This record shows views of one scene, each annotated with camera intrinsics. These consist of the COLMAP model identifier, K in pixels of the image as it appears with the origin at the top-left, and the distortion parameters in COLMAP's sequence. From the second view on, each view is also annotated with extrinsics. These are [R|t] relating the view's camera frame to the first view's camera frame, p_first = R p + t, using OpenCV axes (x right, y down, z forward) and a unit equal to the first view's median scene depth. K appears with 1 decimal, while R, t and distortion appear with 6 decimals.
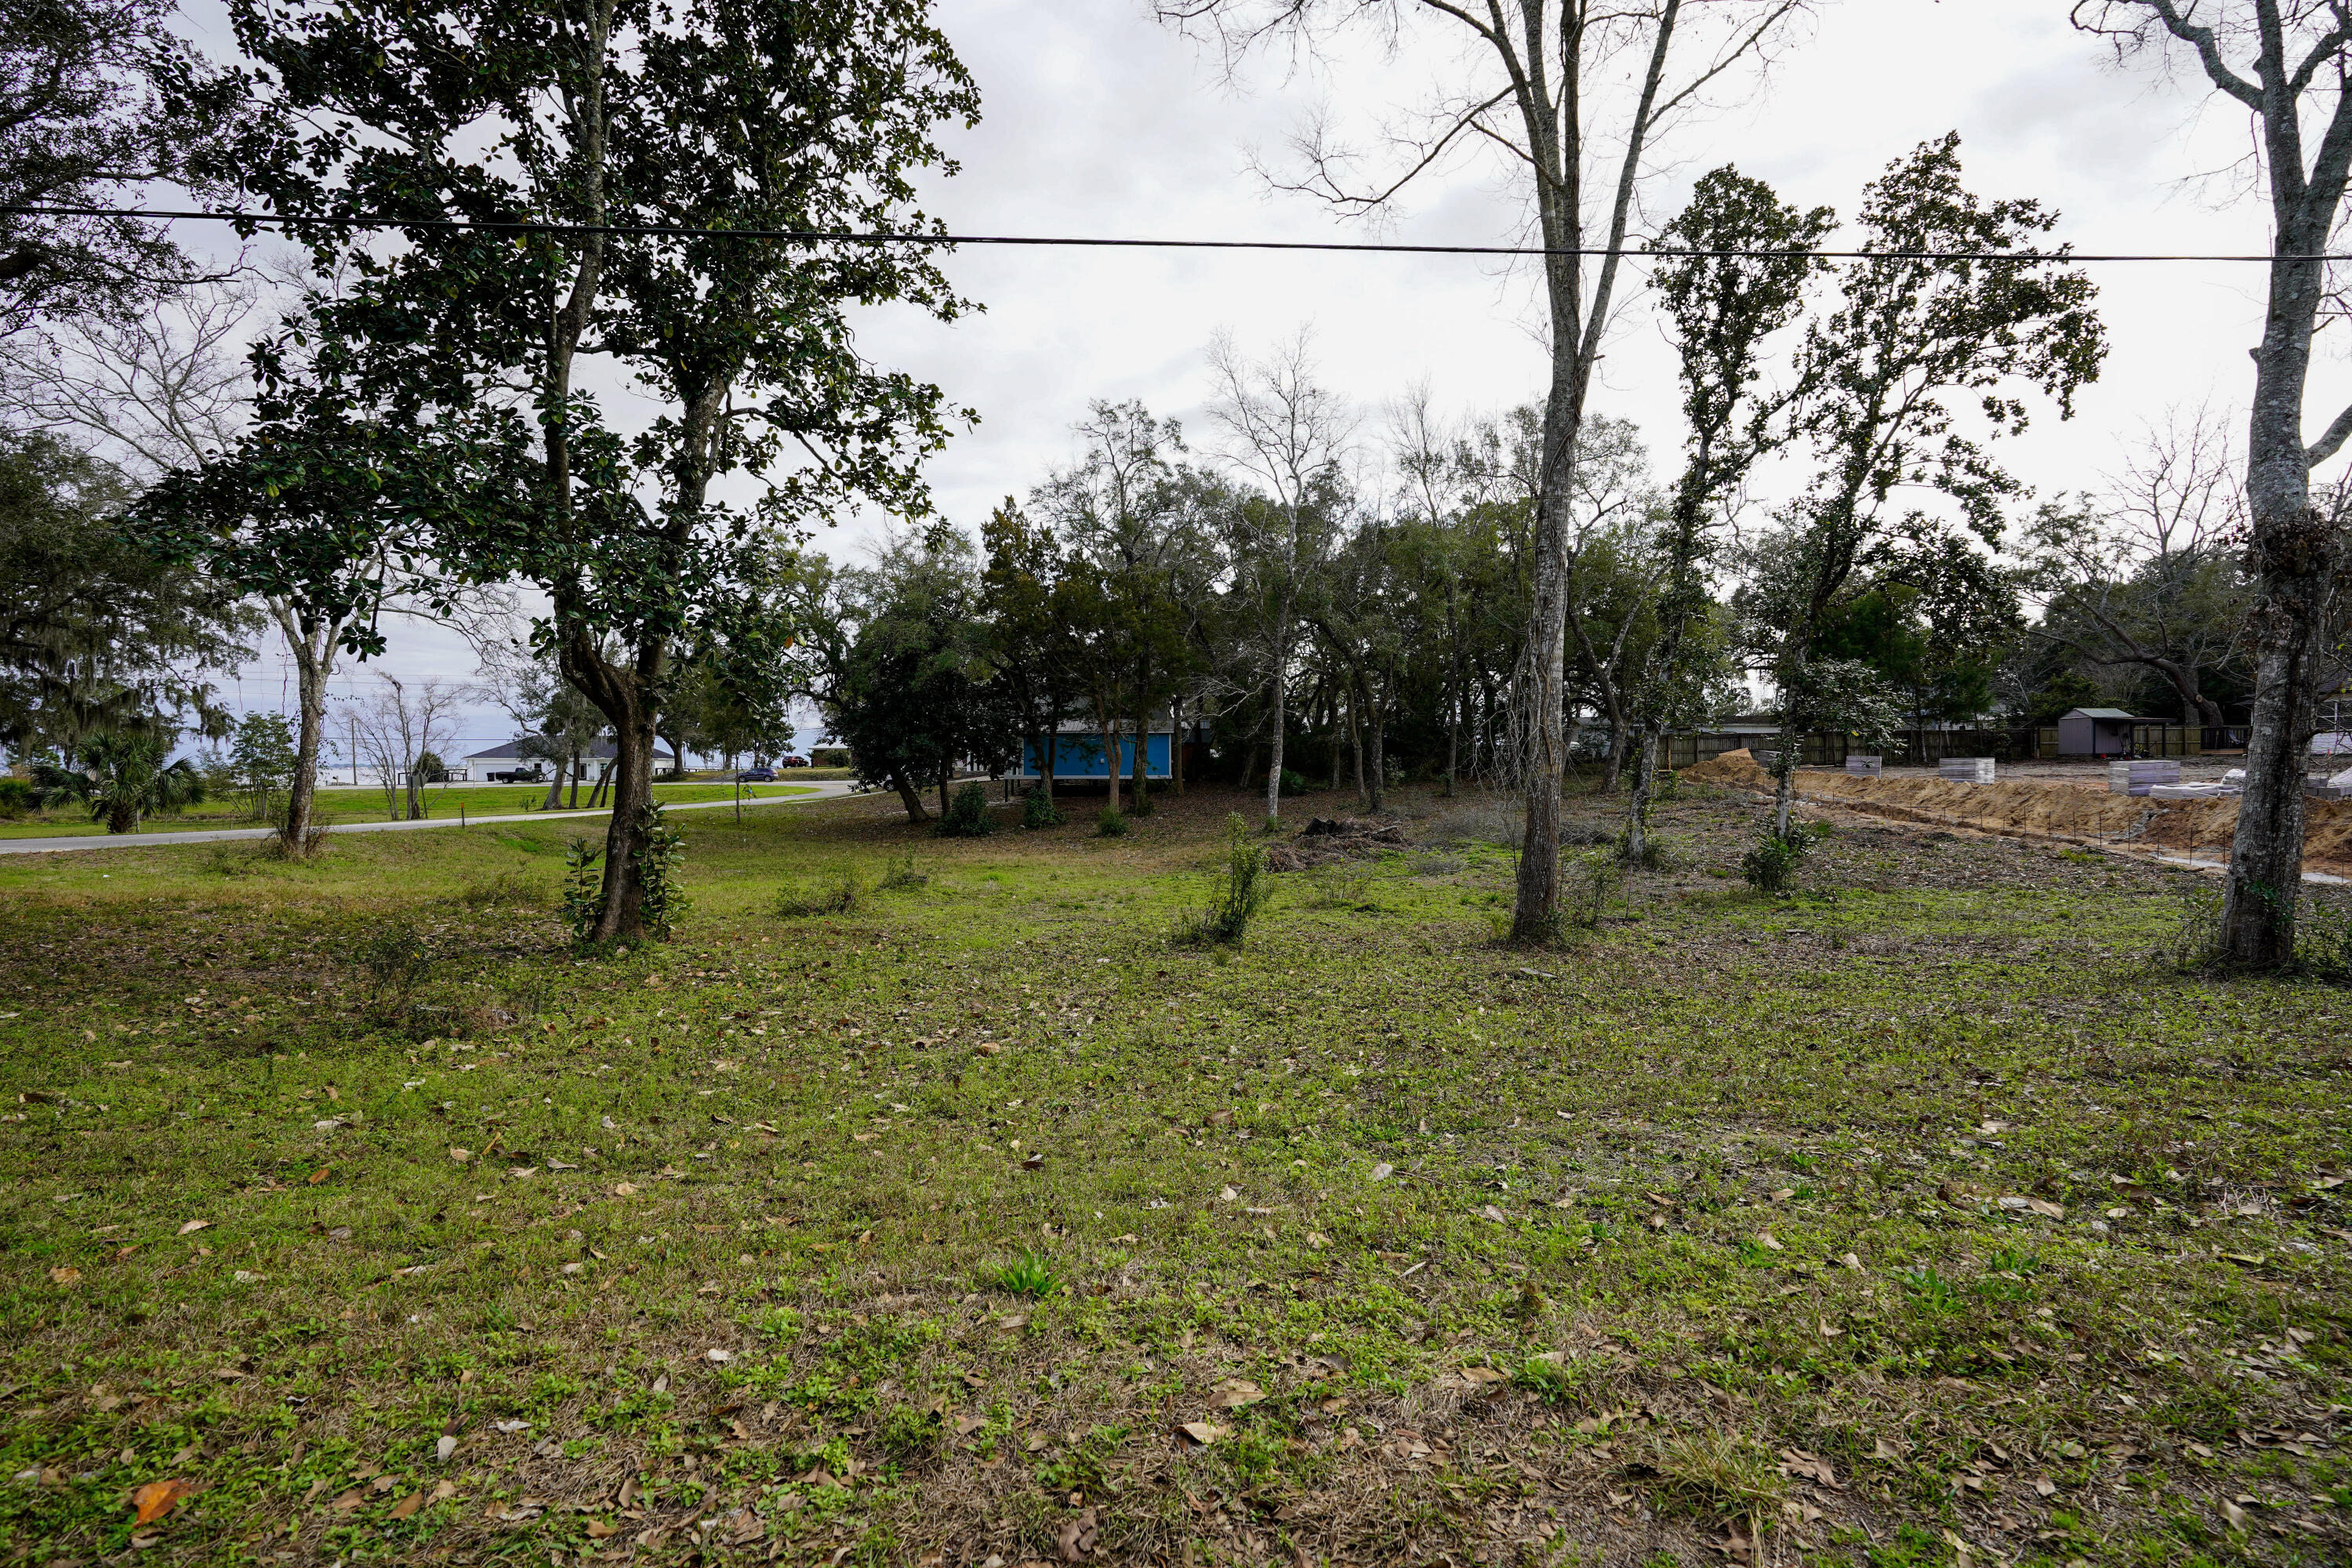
lens RADIAL K [[1052.7, 0, 1185.3], [0, 1052.7, 789.5], [0, 0, 1]] dist [-0.005001, 0.000824]
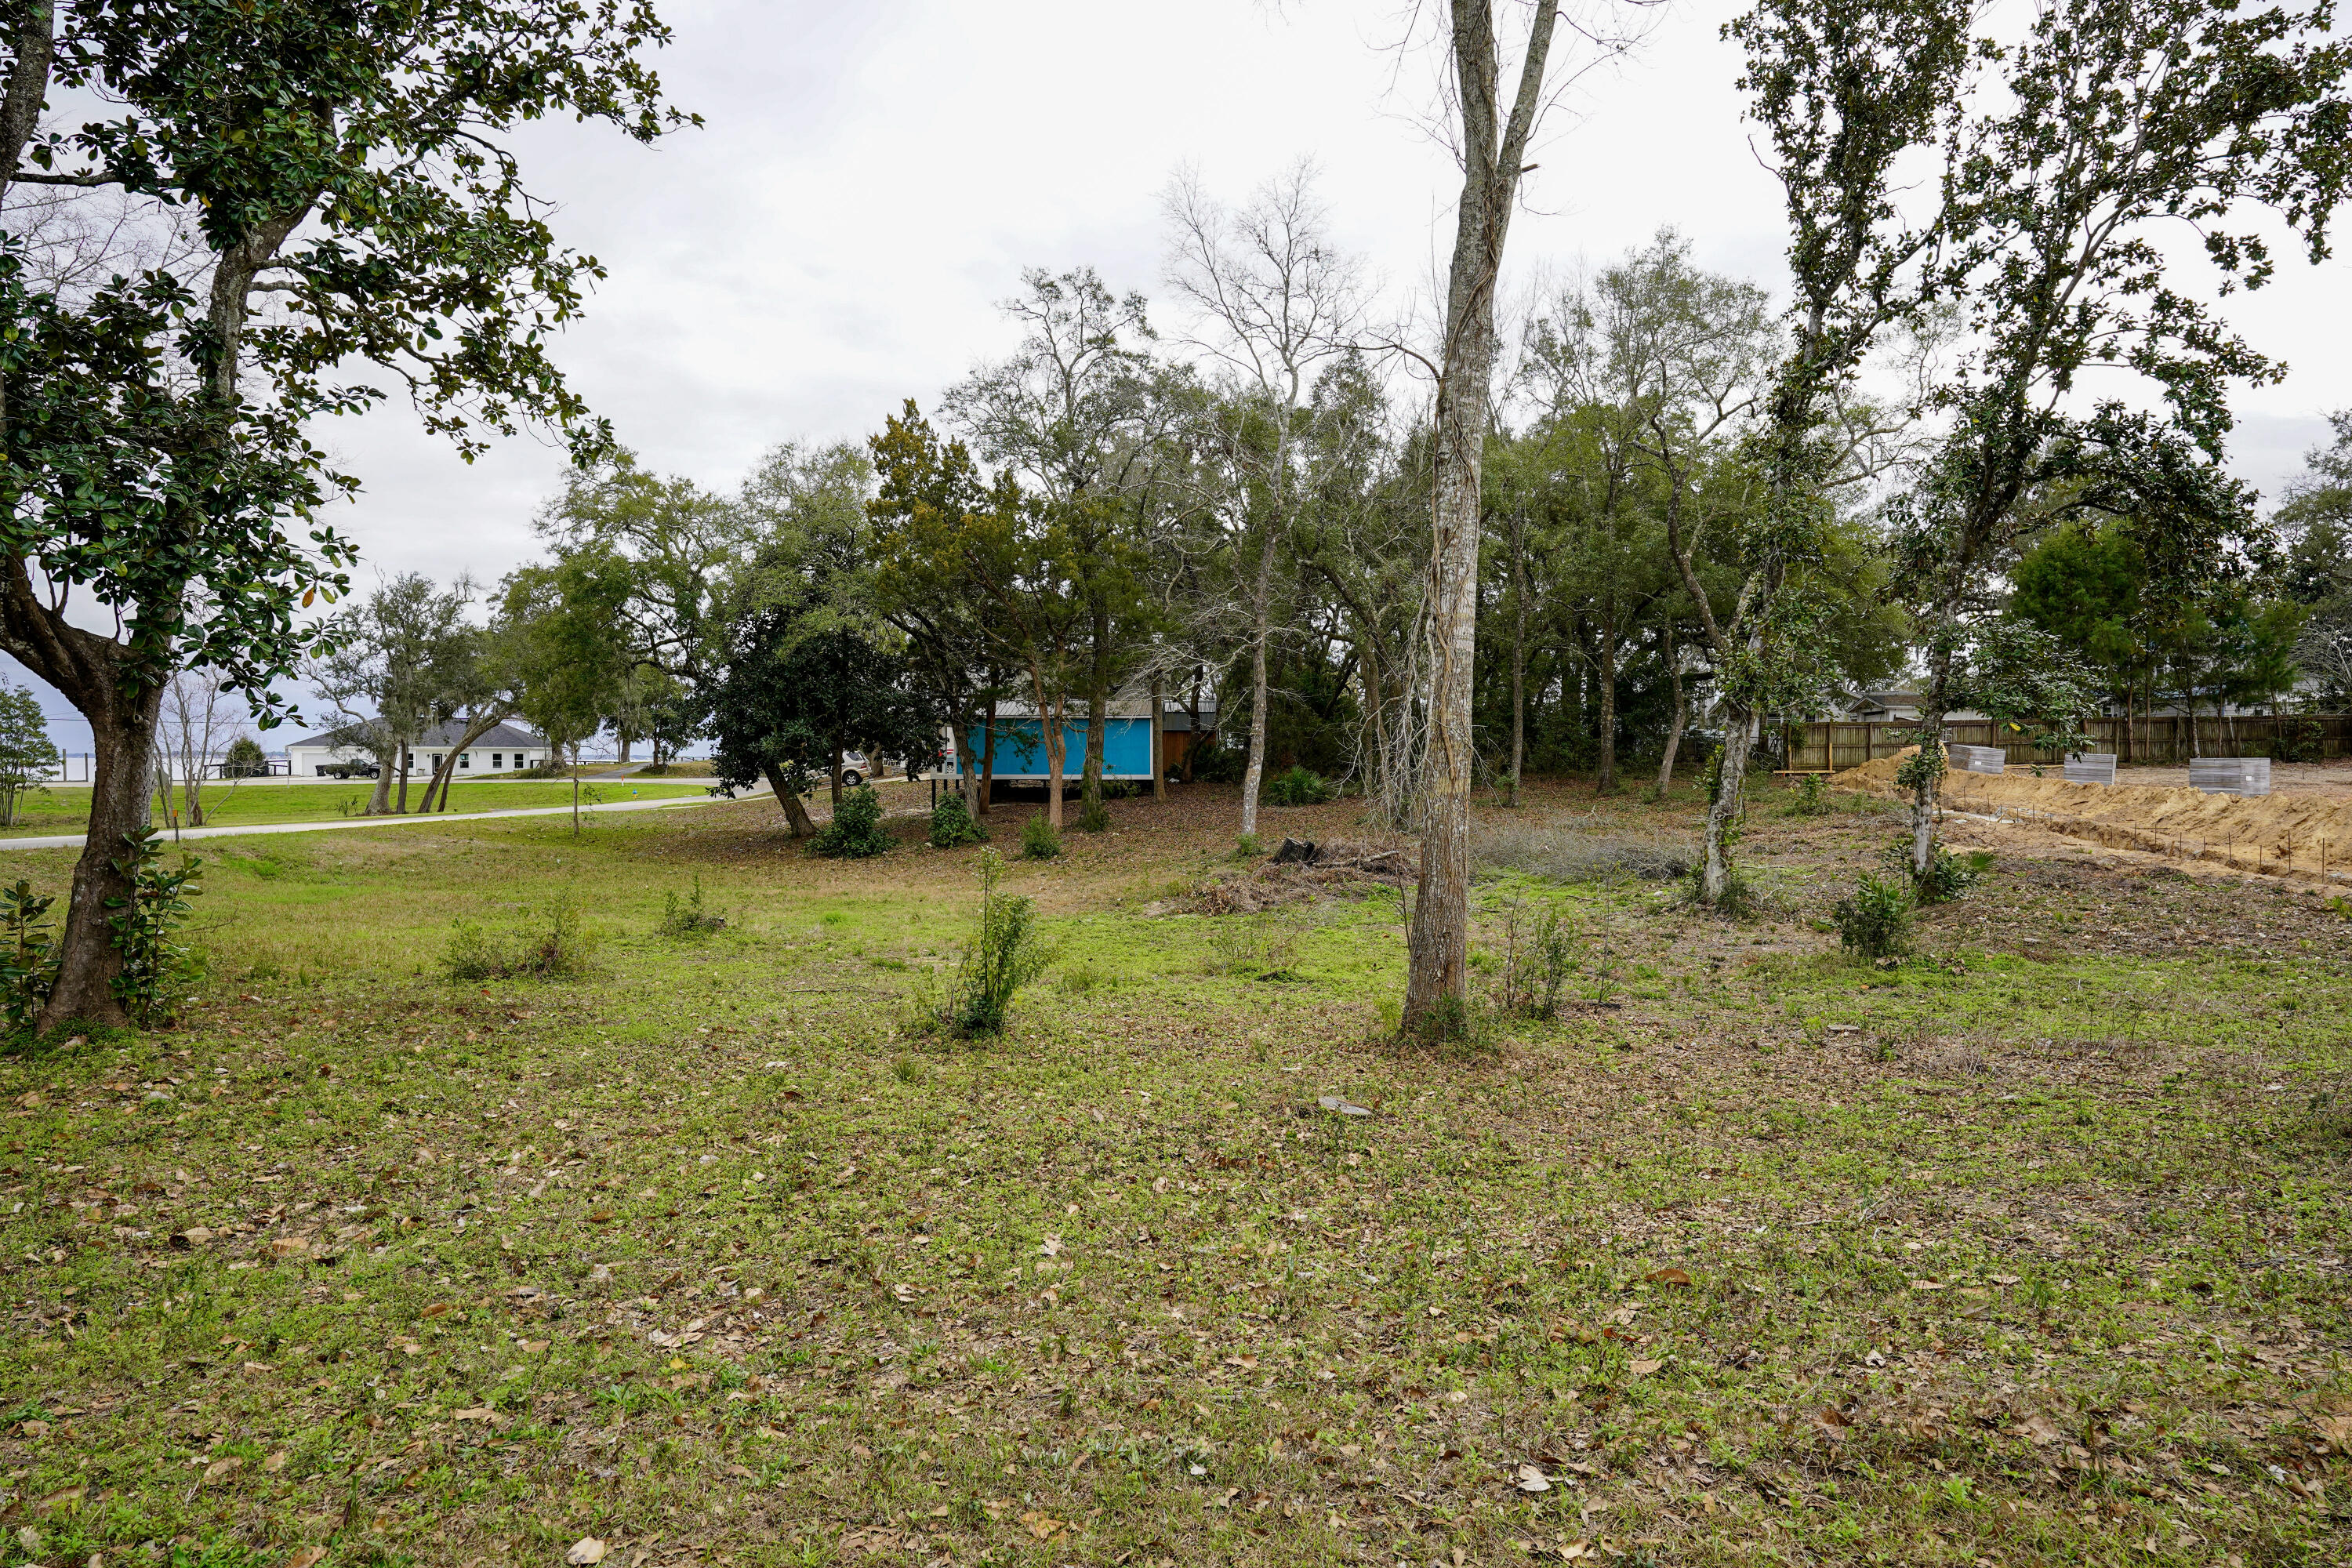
lens RADIAL K [[1375.6, 0, 1184.8], [0, 1375.6, 789.8], [0, 0, 1]] dist [0.006558, -0.002914]
pose [[0.998960, 0.004506, -0.045381, 0.088448], [-0.004469, 0.999990, 0.000938, -0.006586], [0.045385, -0.000734, 0.998969, 0.046927]]
